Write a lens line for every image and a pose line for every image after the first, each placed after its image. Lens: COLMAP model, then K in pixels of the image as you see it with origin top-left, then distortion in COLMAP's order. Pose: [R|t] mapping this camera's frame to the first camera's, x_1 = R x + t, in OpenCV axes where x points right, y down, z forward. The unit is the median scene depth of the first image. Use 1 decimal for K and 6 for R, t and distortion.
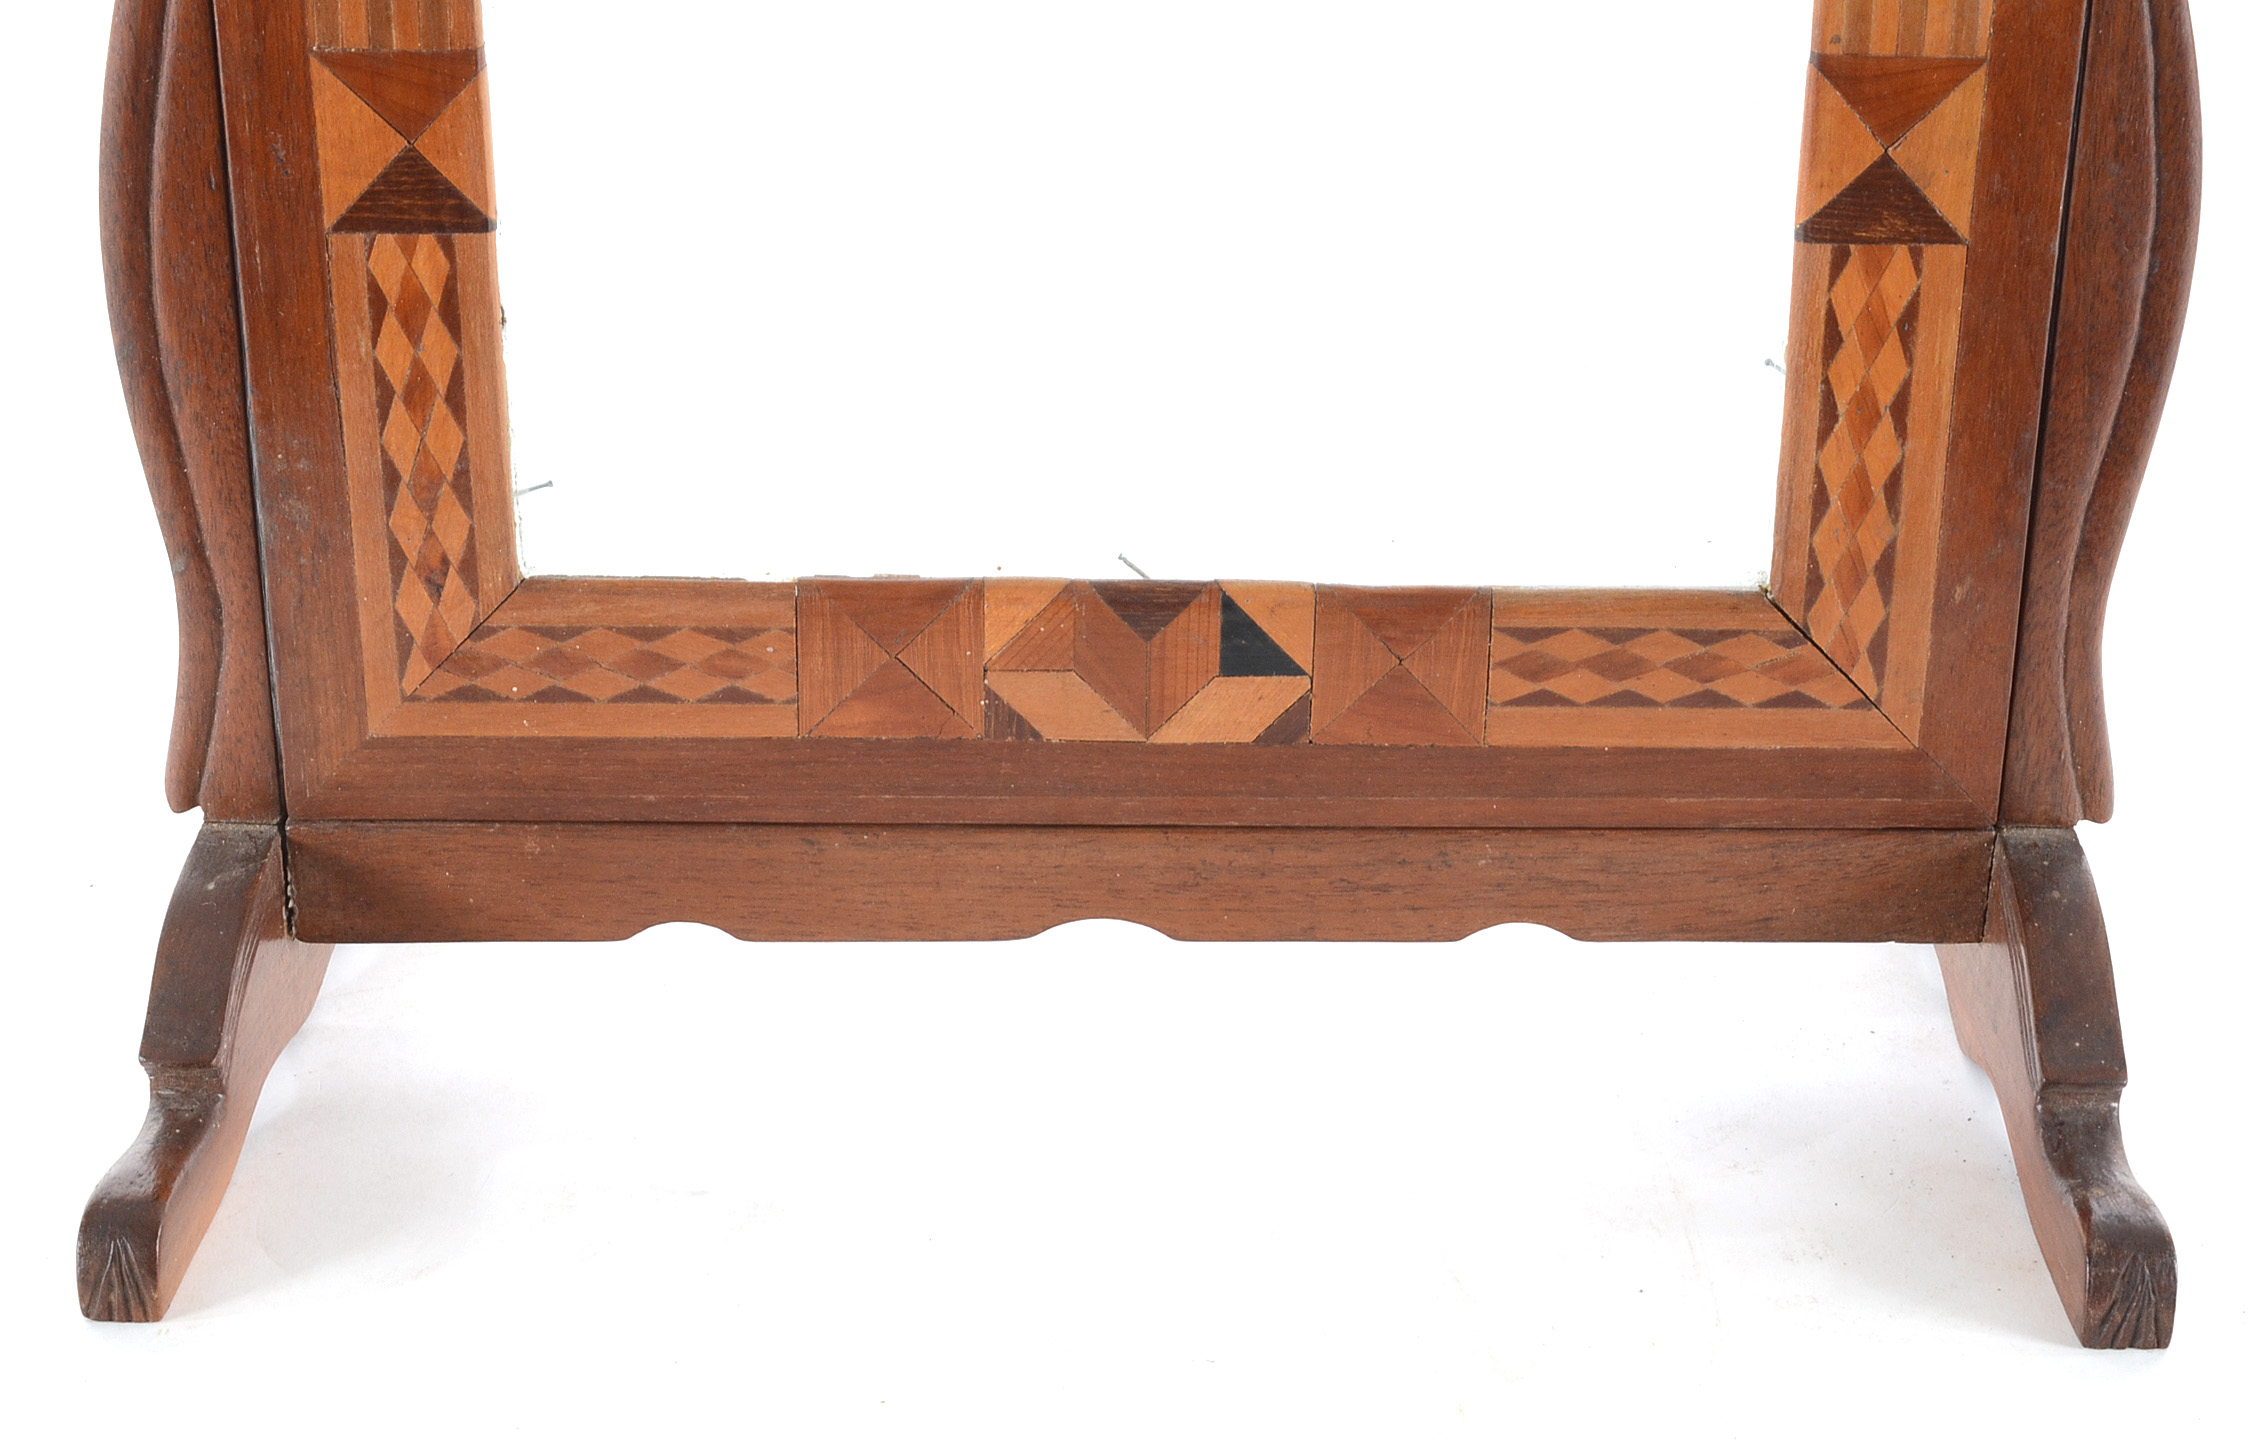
lens RADIAL K [[3354.6, 0, 1099.0], [0, 3354.6, 723.1], [0, 0, 1]] dist [-0.009750, -0.008337]
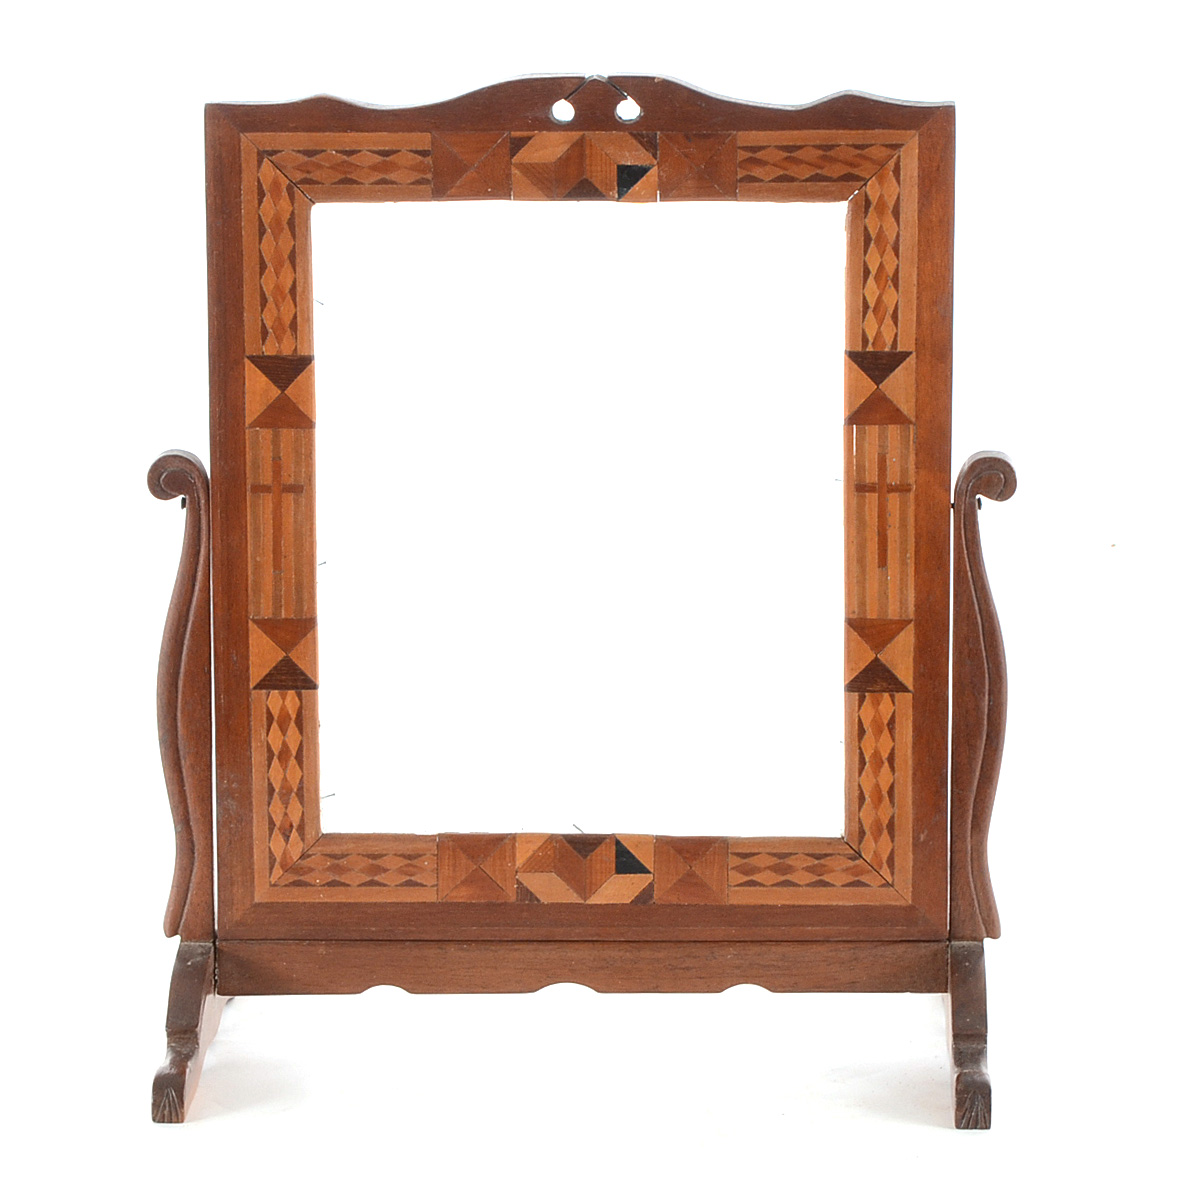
lens RADIAL K [[7027.2, 0, 588.5], [0, 7027.2, 588.5], [0, 0, 1]] dist [0.002533, 5.402319]
pose [[0.999746, -0.002967, -0.022339, 0.129386], [-0.000908, 0.985185, -0.171492, 0.642476], [0.022517, 0.171468, 0.984932, -3.950929]]
